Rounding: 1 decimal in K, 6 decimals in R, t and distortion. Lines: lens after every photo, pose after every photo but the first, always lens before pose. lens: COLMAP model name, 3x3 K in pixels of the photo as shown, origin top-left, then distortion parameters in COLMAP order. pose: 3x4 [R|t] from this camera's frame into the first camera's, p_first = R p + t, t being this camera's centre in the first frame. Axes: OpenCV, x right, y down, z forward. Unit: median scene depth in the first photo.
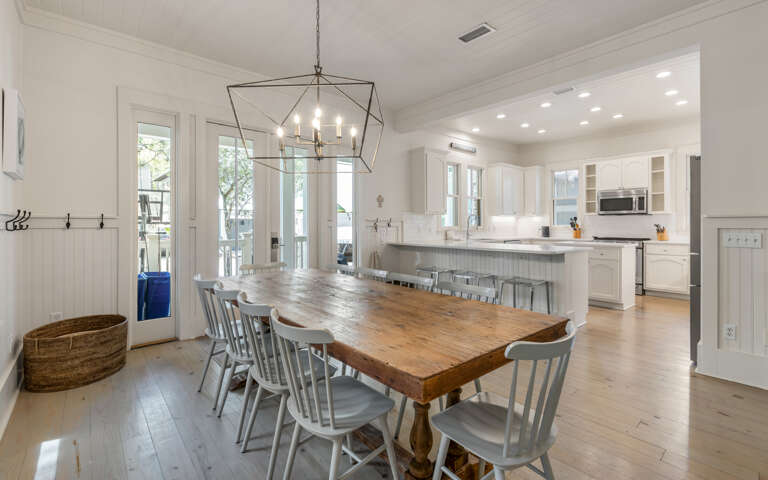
lens RADIAL K [[344.7, 0, 382.2], [0, 344.7, 224.7], [0, 0, 1]] dist [0.002850, 0.000373]
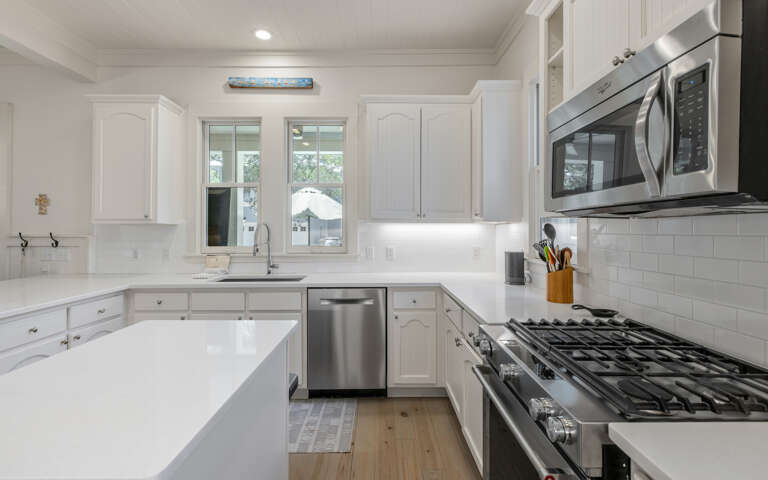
lens RADIAL K [[344.7, 0, 382.2], [0, 344.7, 224.7], [0, 0, 1]] dist [0.002850, 0.000373]
pose [[0.758481, -0.008486, -0.651640, 0.709994], [-0.000835, 0.999902, -0.013993, -0.020666], [0.651695, 0.011157, 0.758399, 0.789266]]
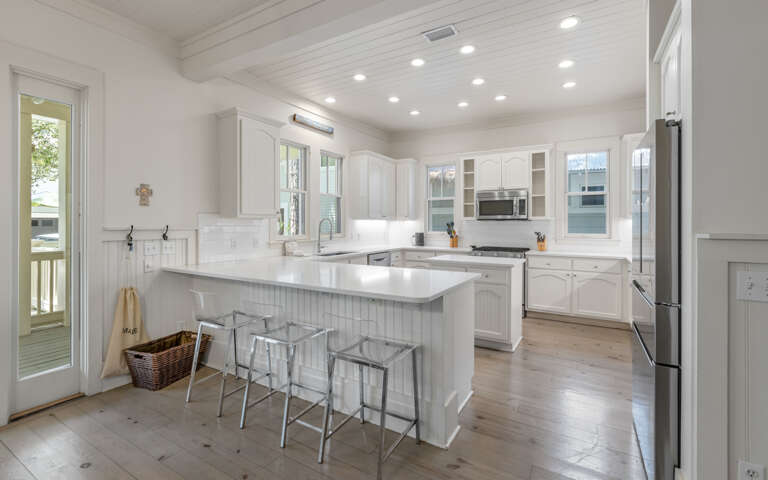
lens RADIAL K [[344.7, 0, 382.2], [0, 344.7, 224.7], [0, 0, 1]] dist [0.002850, 0.000373]
pose [[0.948490, 0.001828, 0.316801, 0.153964], [-0.002105, 0.999998, 0.000532, -0.017686], [-0.316799, -0.001171, 0.948492, 0.298515]]
